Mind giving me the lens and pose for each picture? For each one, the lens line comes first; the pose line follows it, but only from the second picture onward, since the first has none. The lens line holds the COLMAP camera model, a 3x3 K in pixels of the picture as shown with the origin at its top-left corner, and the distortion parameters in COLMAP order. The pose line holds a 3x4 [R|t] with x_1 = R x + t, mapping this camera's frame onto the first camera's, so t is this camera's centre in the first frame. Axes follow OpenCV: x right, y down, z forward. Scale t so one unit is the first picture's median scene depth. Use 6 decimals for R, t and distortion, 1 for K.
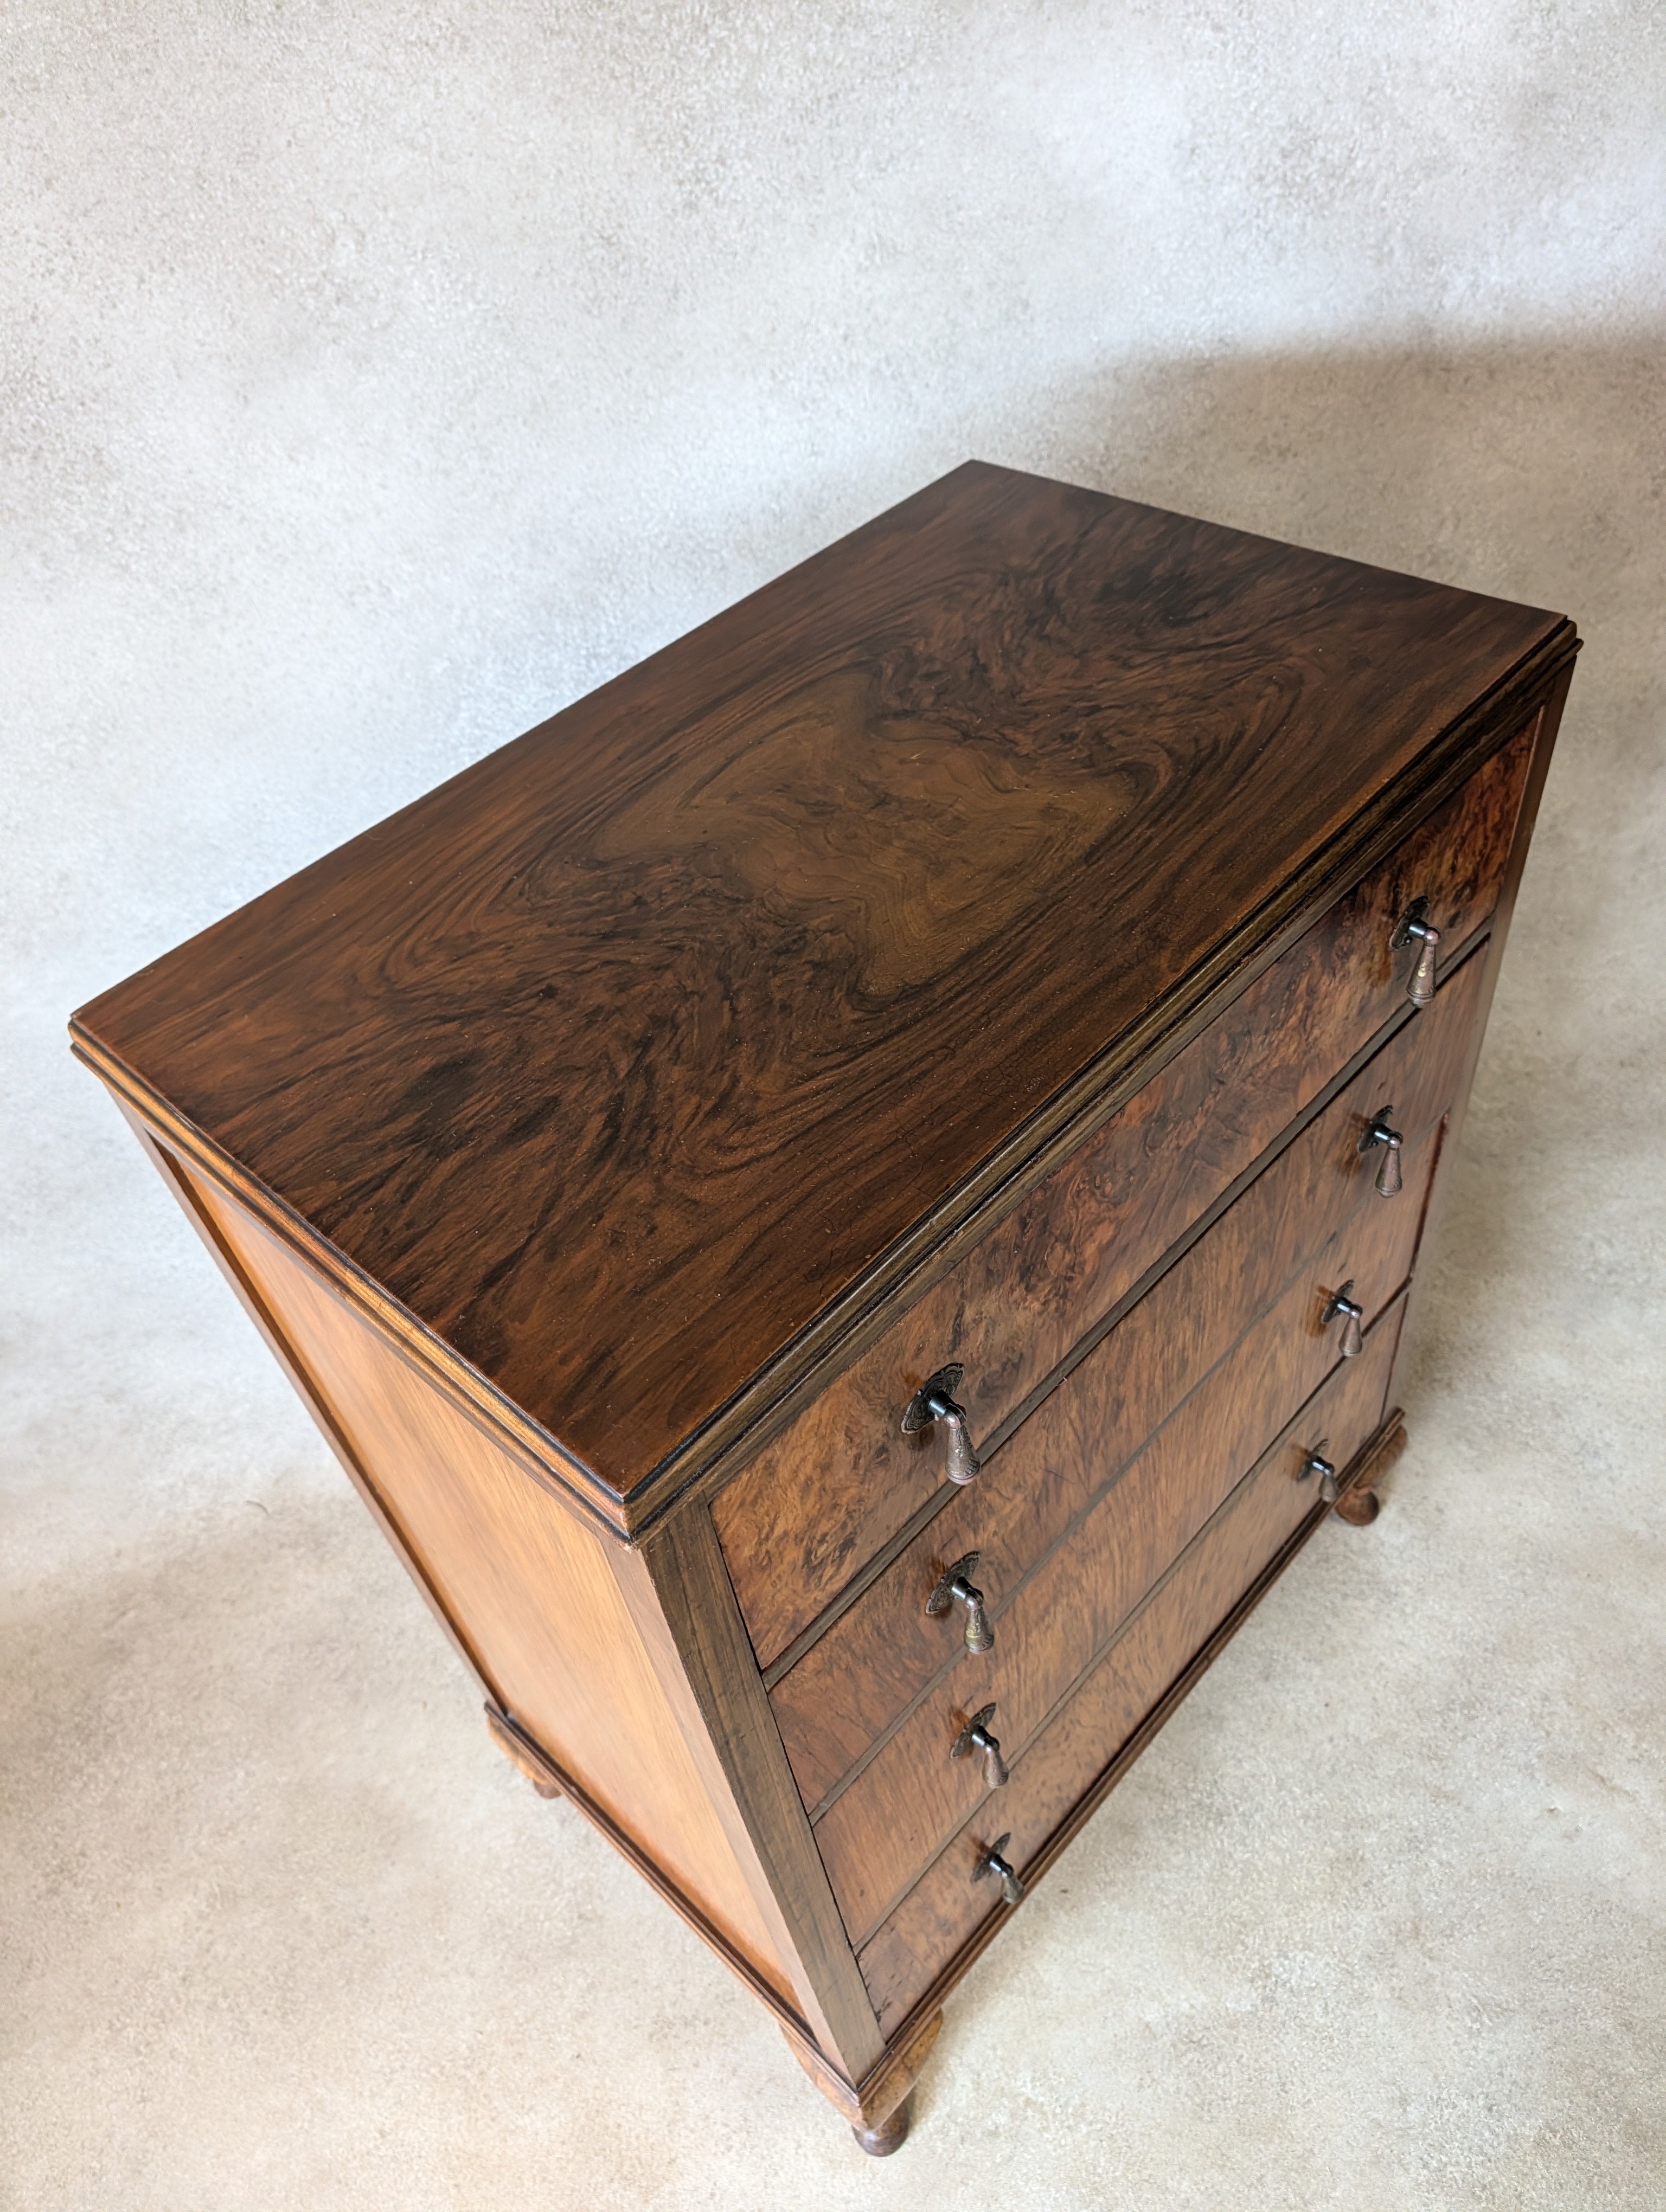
lens RADIAL K [[1611.3, 0, 809.9], [0, 1611.3, 1099.5], [0, 0, 1]] dist [0.006612, -0.010411]
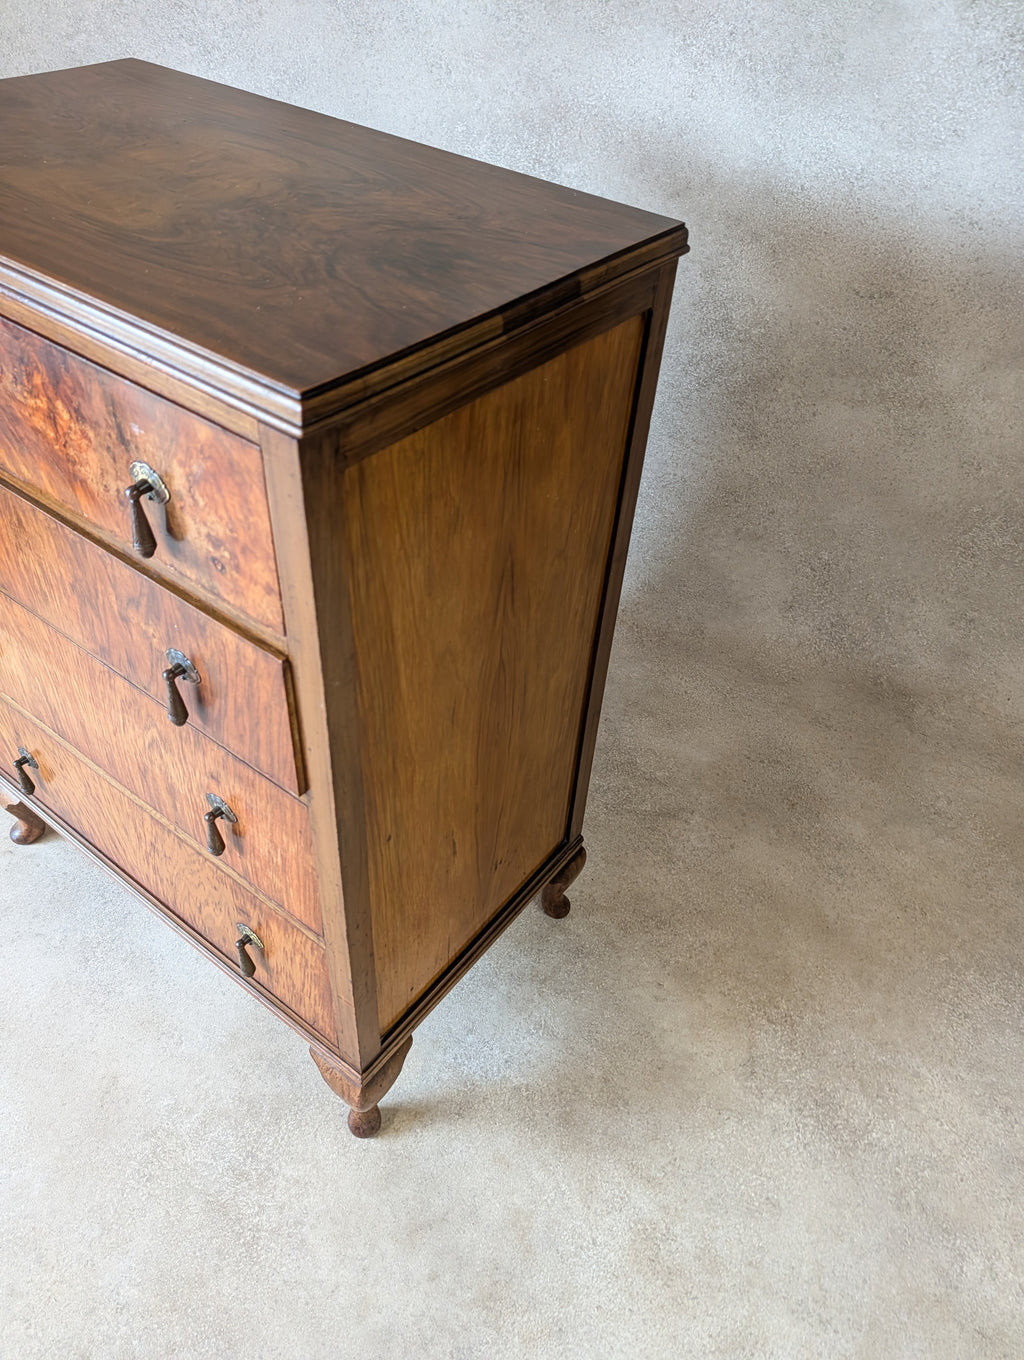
lens RADIAL K [[992.6, 0, 511.6], [0, 992.6, 695.2], [0, 0, 1]] dist [0.003024, -0.006268]
pose [[0.103748, 0.772269, -0.626767, 0.765561], [-0.756793, 0.470192, 0.454074, -0.448018], [0.645368, 0.427224, 0.633229, 0.590662]]
